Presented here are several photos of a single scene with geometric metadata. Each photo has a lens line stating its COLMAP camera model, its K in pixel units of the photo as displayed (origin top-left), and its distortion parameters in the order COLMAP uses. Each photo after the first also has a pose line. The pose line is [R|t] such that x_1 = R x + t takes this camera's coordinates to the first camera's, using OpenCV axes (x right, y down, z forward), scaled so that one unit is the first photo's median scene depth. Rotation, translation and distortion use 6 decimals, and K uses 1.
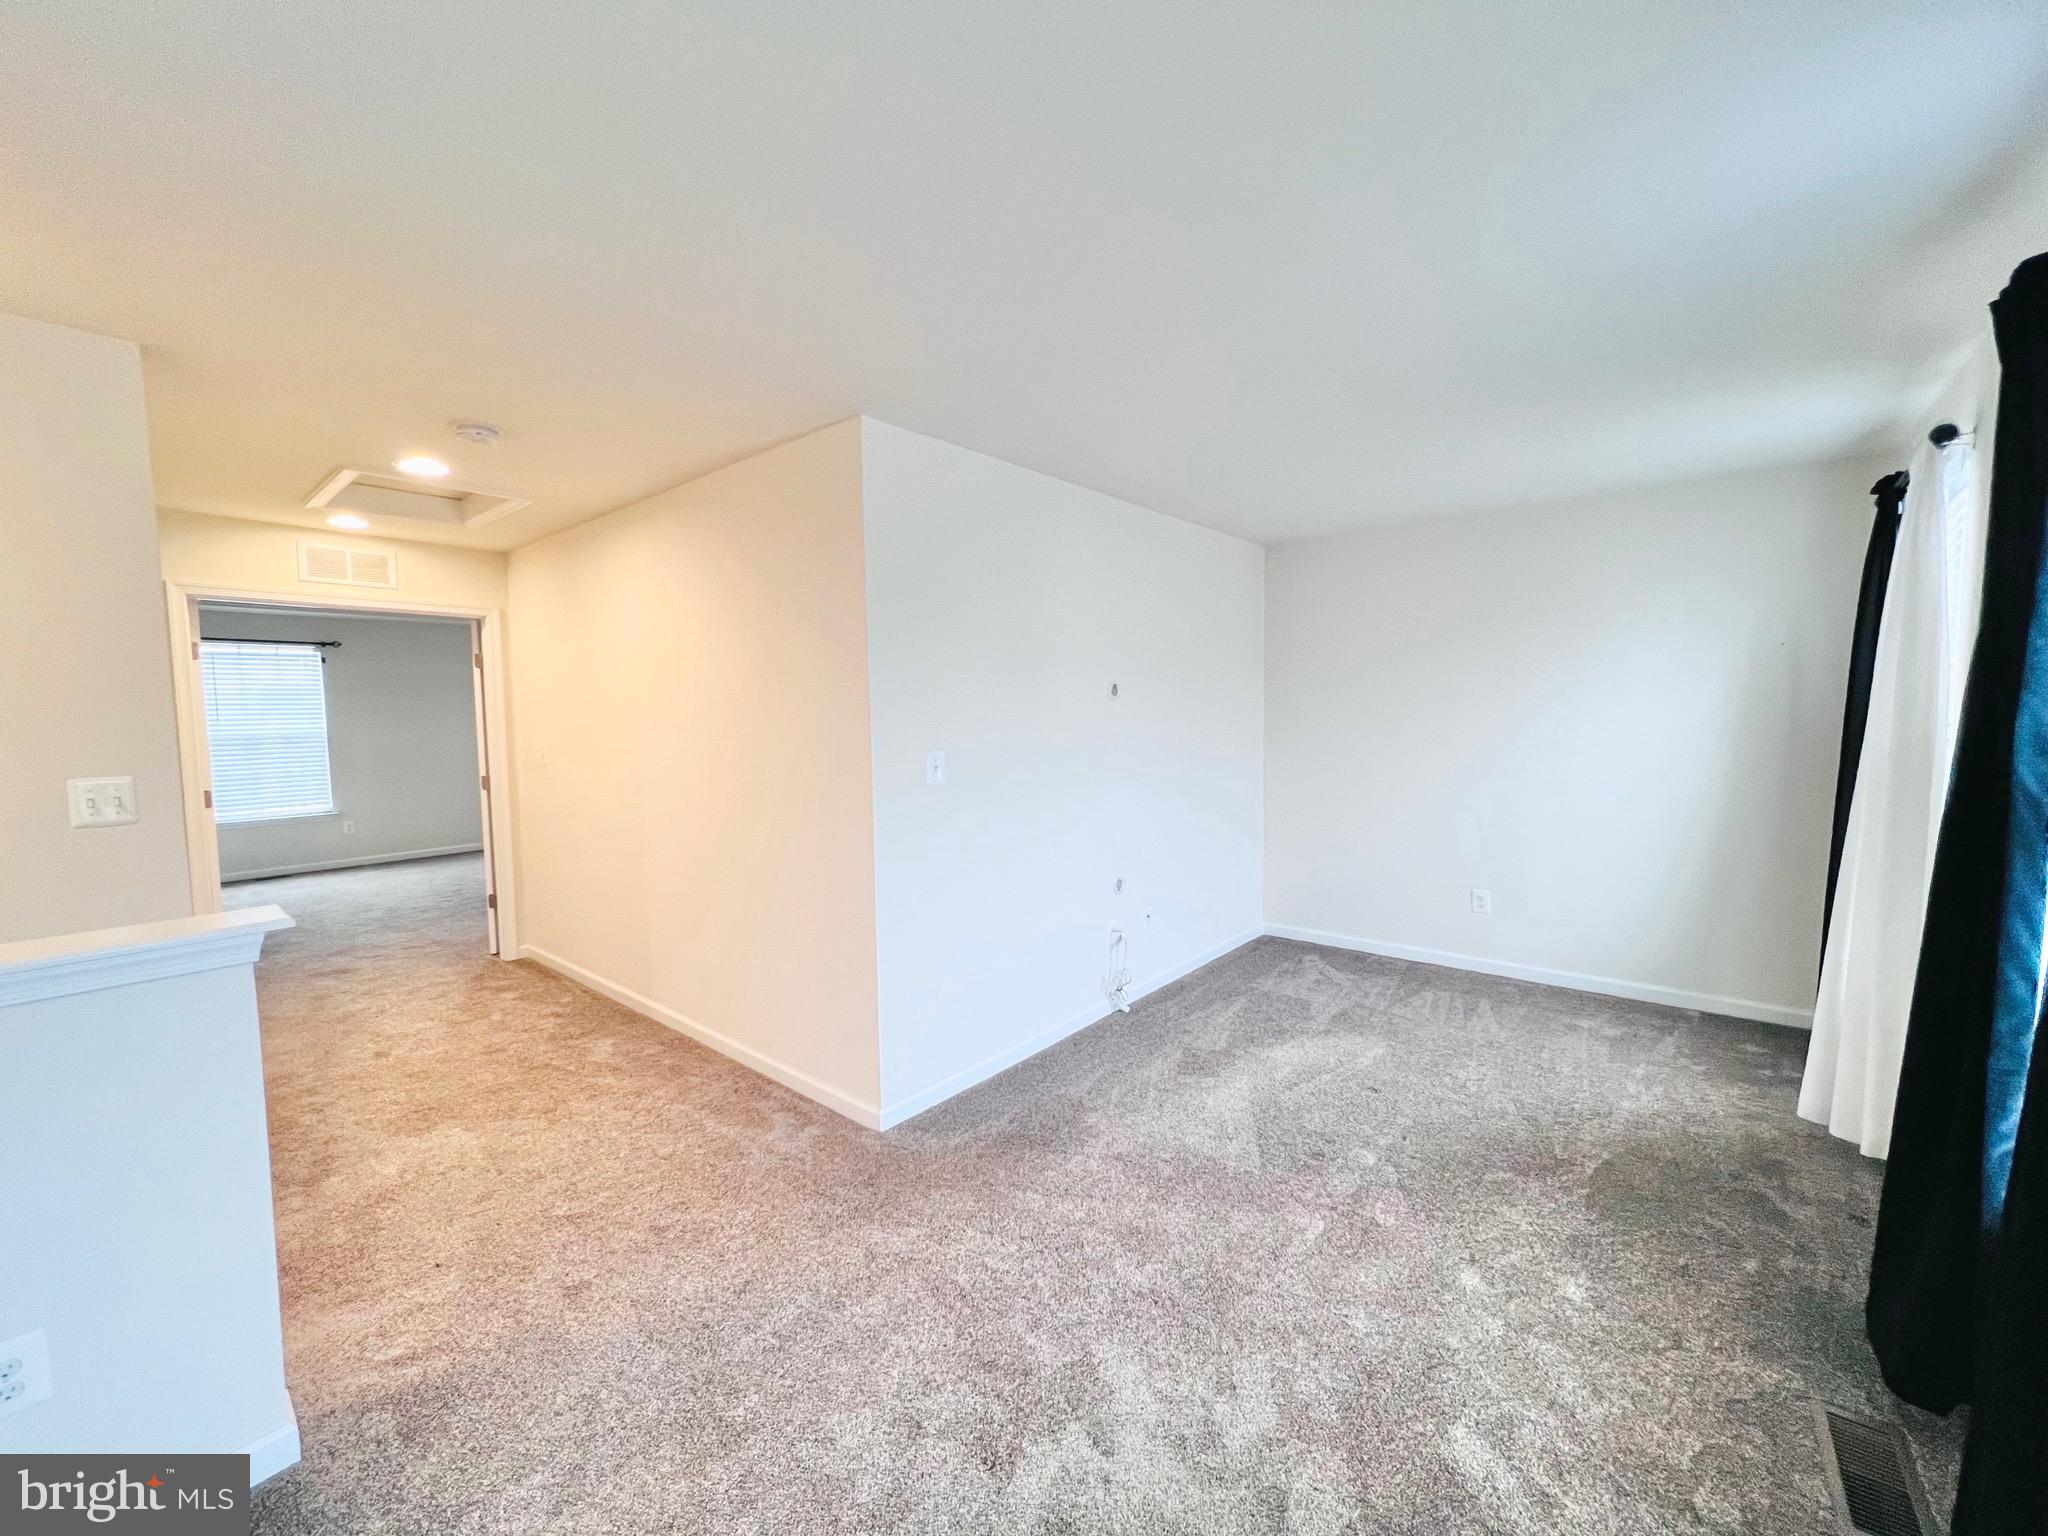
lens RADIAL K [[817.0, 0, 1023.1], [0, 817.0, 767.9], [0, 0, 1]] dist [0.001535, 0.000015]
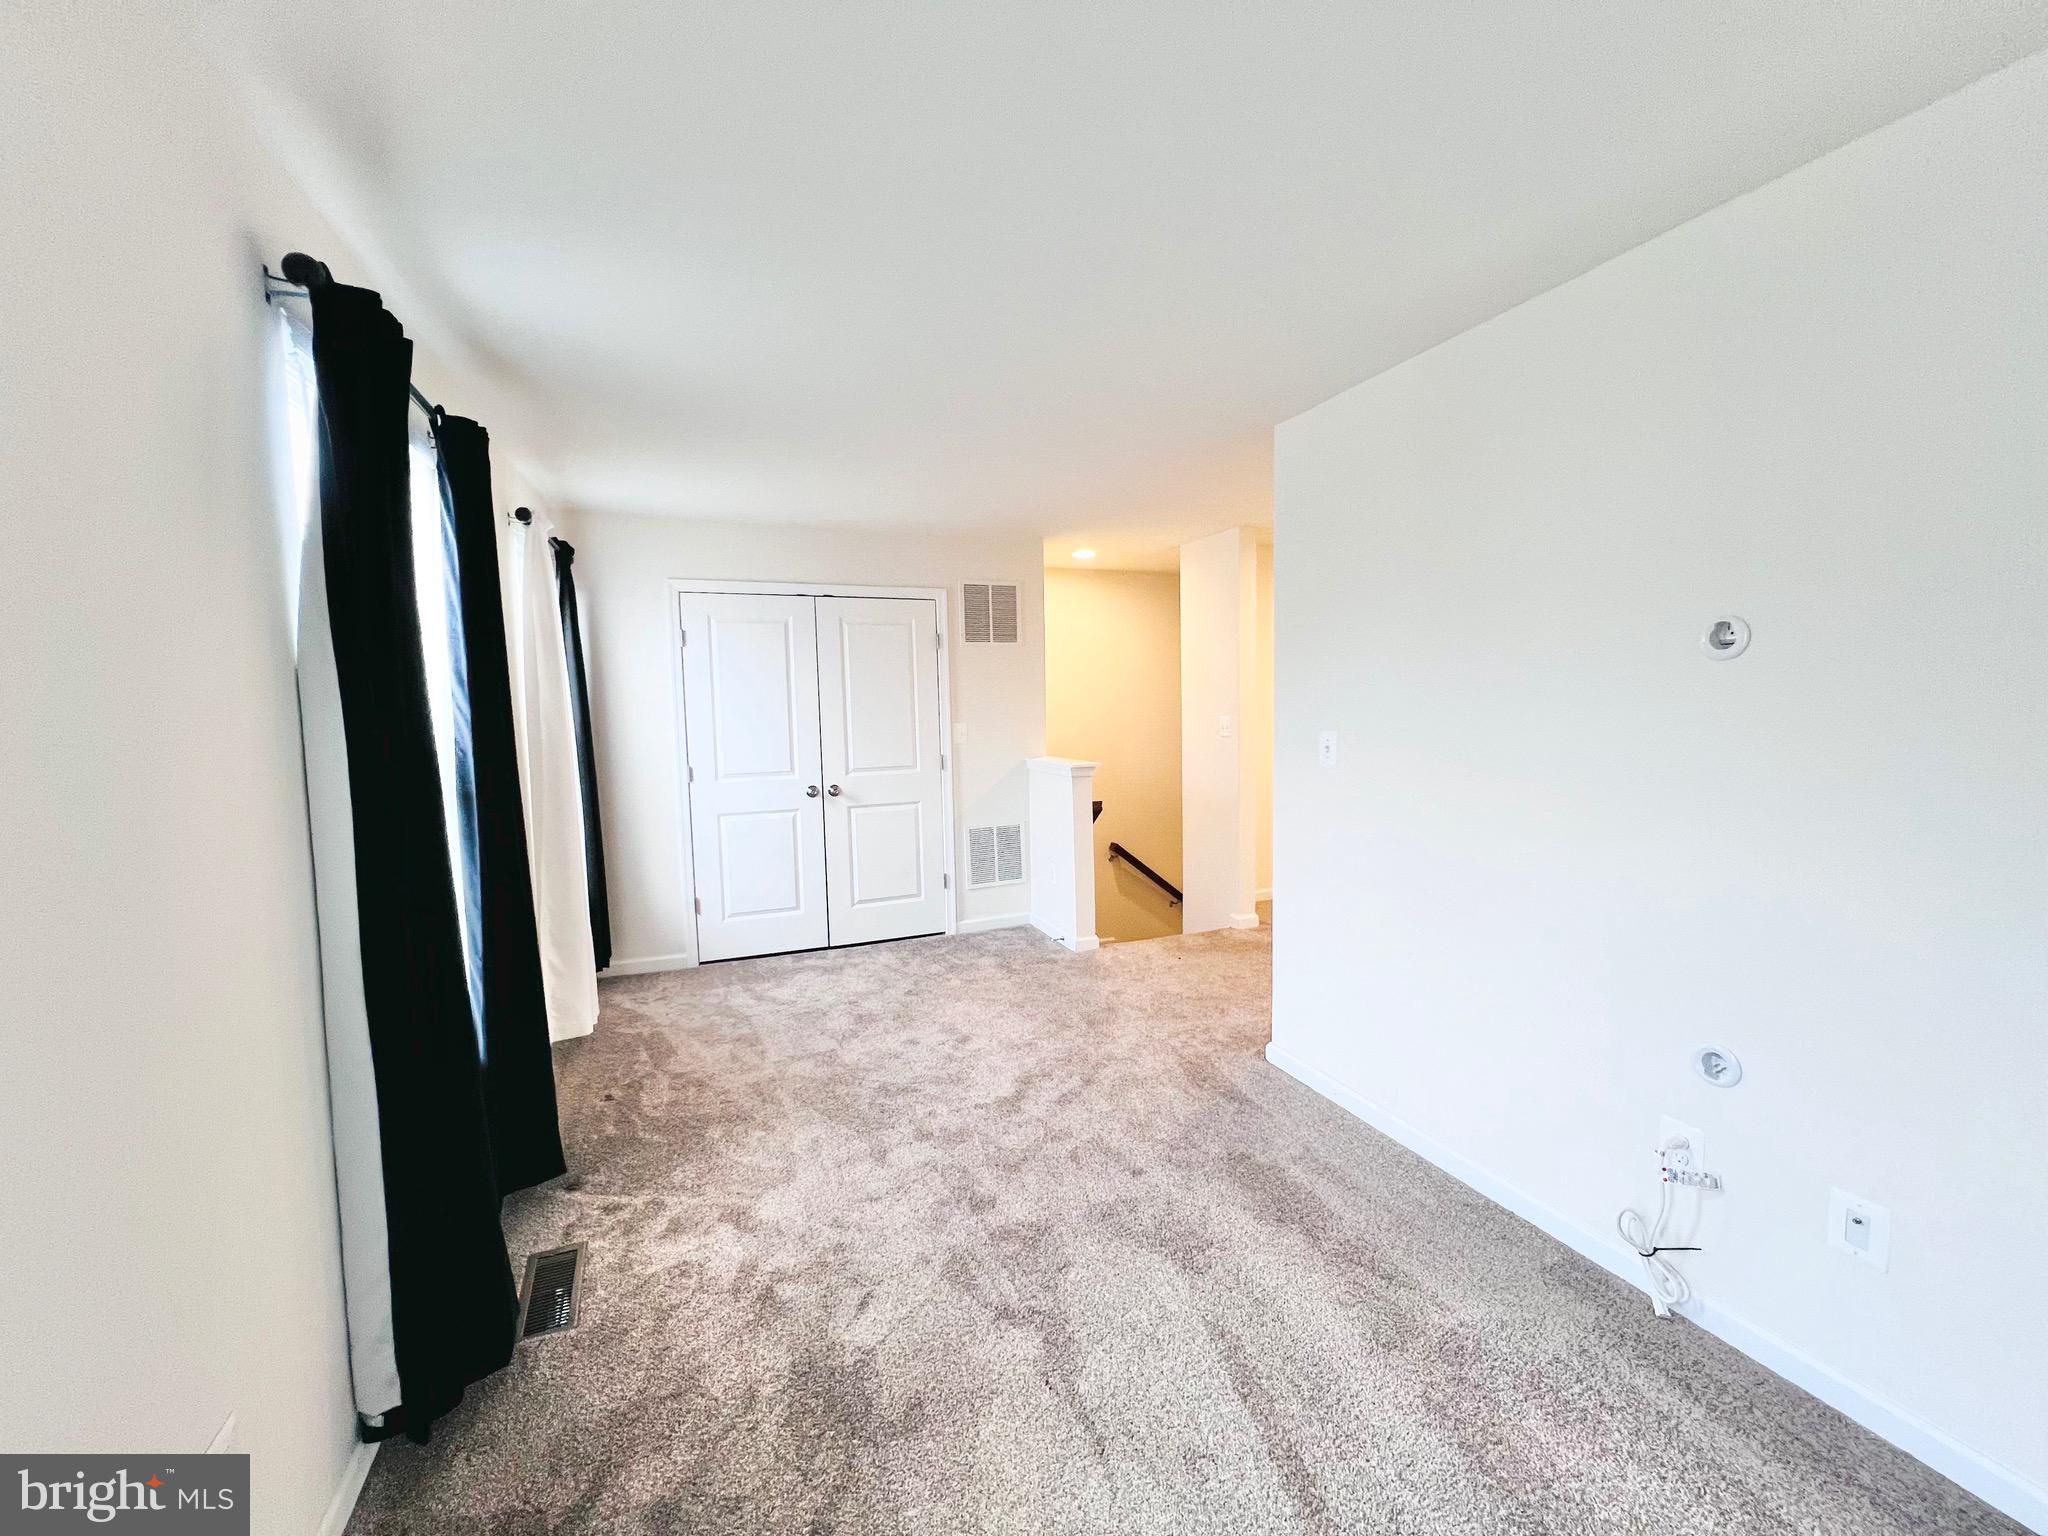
lens RADIAL K [[817.0, 0, 1023.1], [0, 817.0, 767.9], [0, 0, 1]] dist [0.001535, 0.000015]
pose [[-0.465103, 0.096003, -0.880035, 0.650653], [-0.033759, 0.991456, 0.125999, -0.062145], [0.884613, 0.088311, -0.457888, 0.815980]]
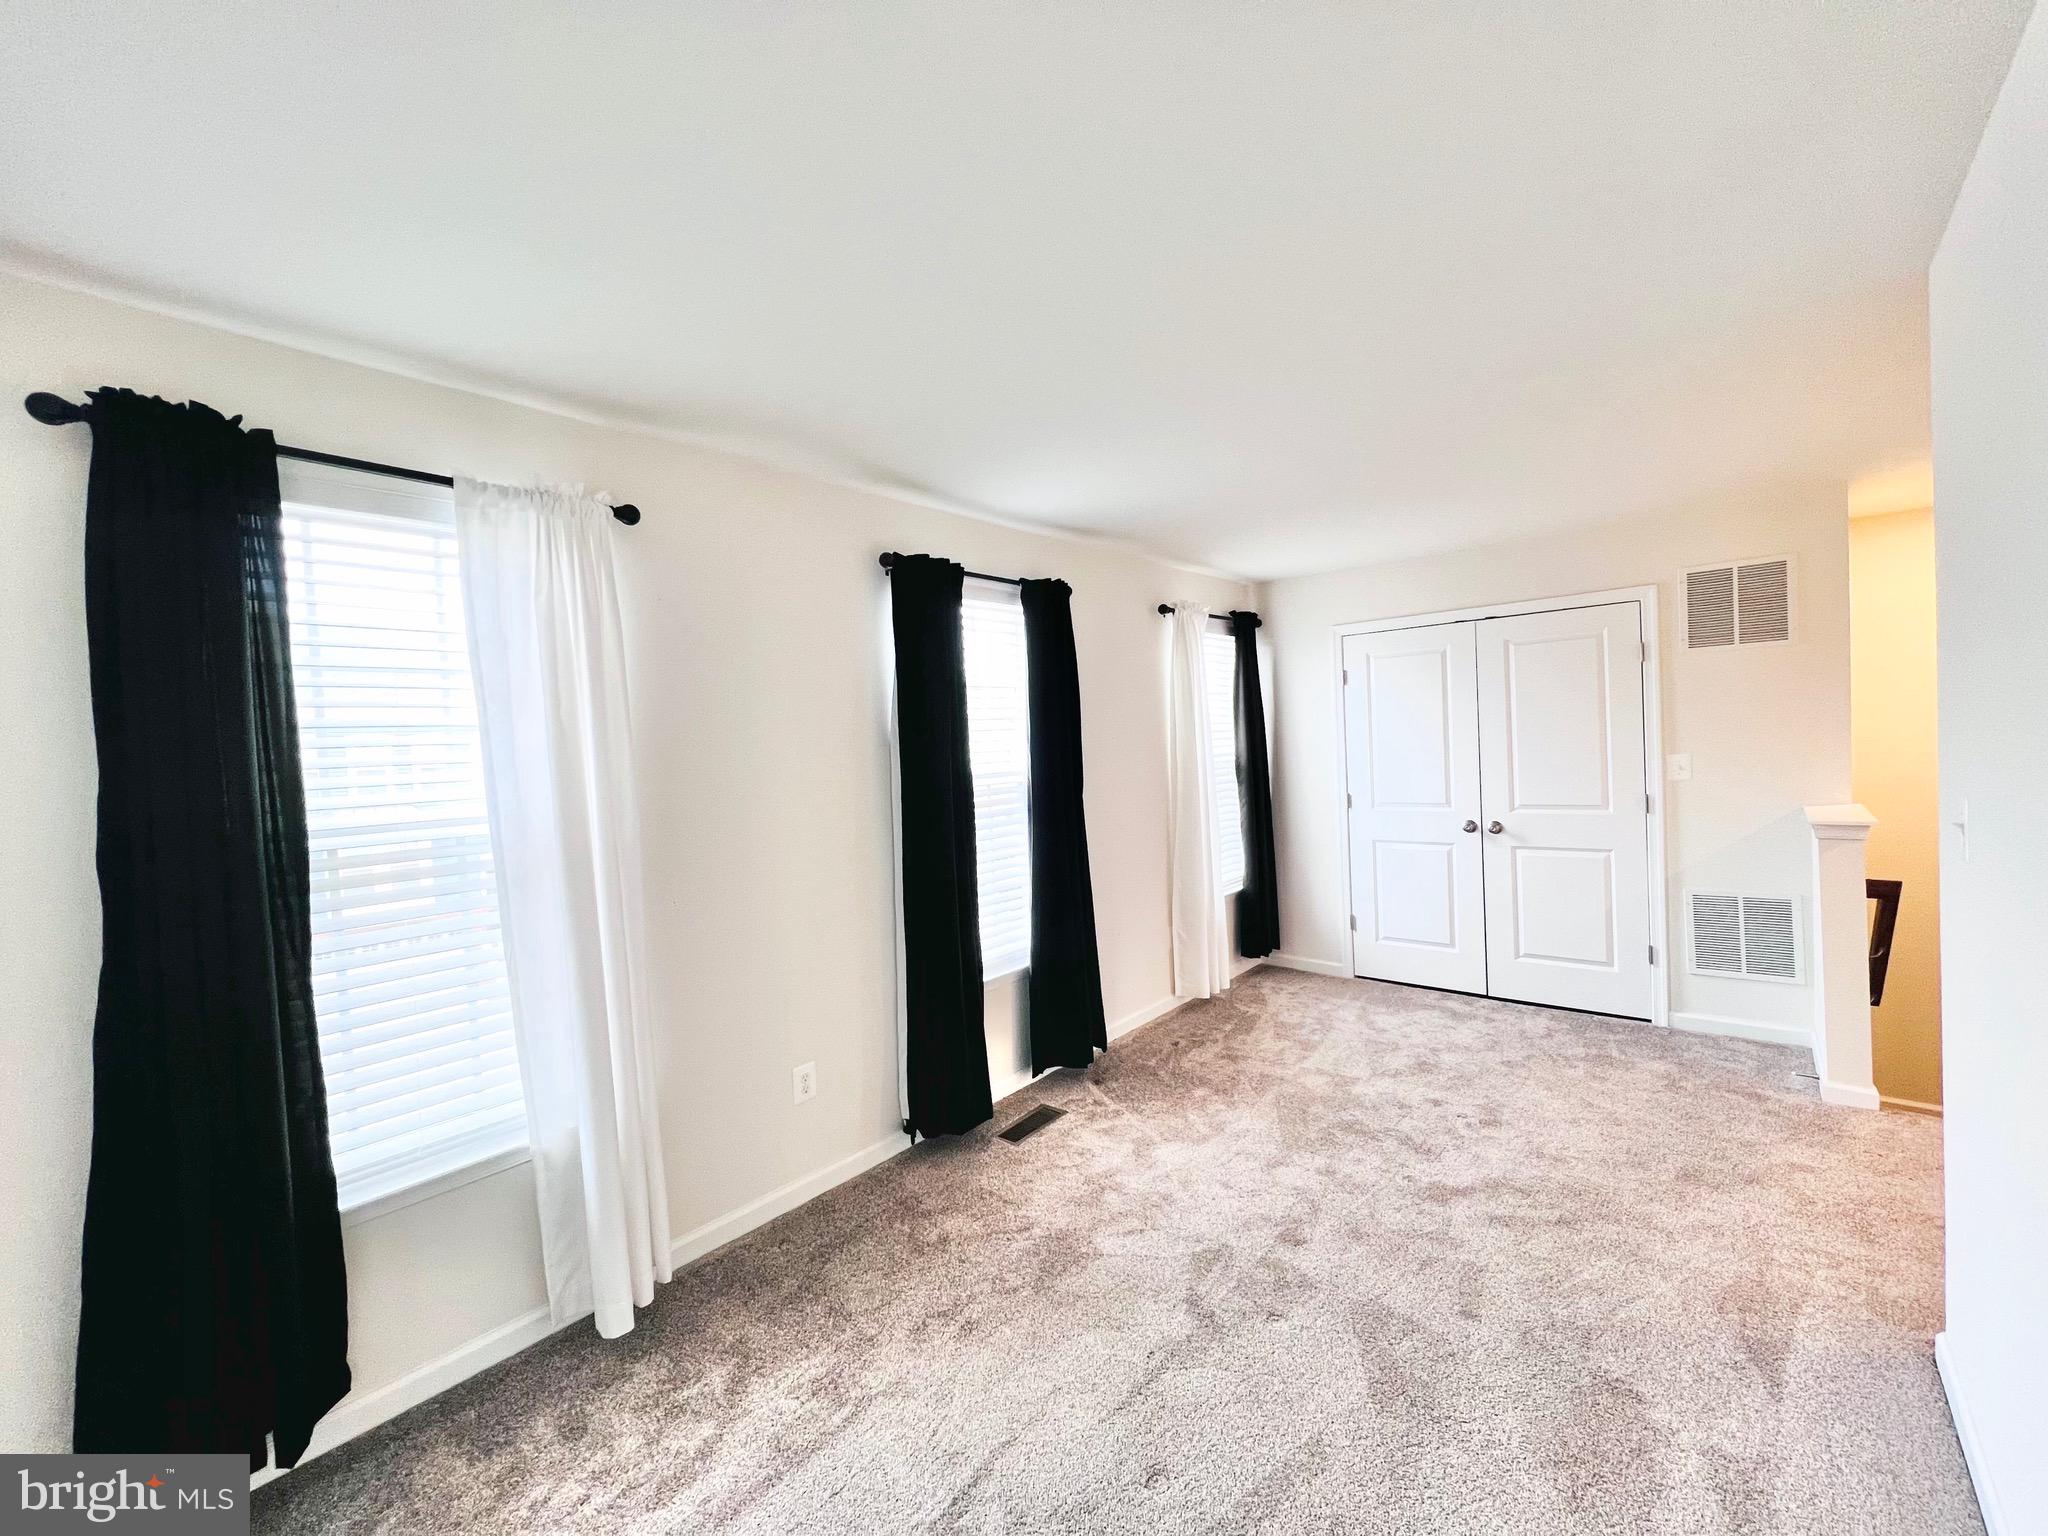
lens RADIAL K [[817.0, 0, 1023.1], [0, 817.0, 767.9], [0, 0, 1]] dist [0.001535, 0.000015]
pose [[-0.998052, 0.060853, 0.013754, 0.357887], [0.061884, 0.993599, 0.094506, -0.091292], [-0.007915, 0.095173, -0.995429, 1.108745]]
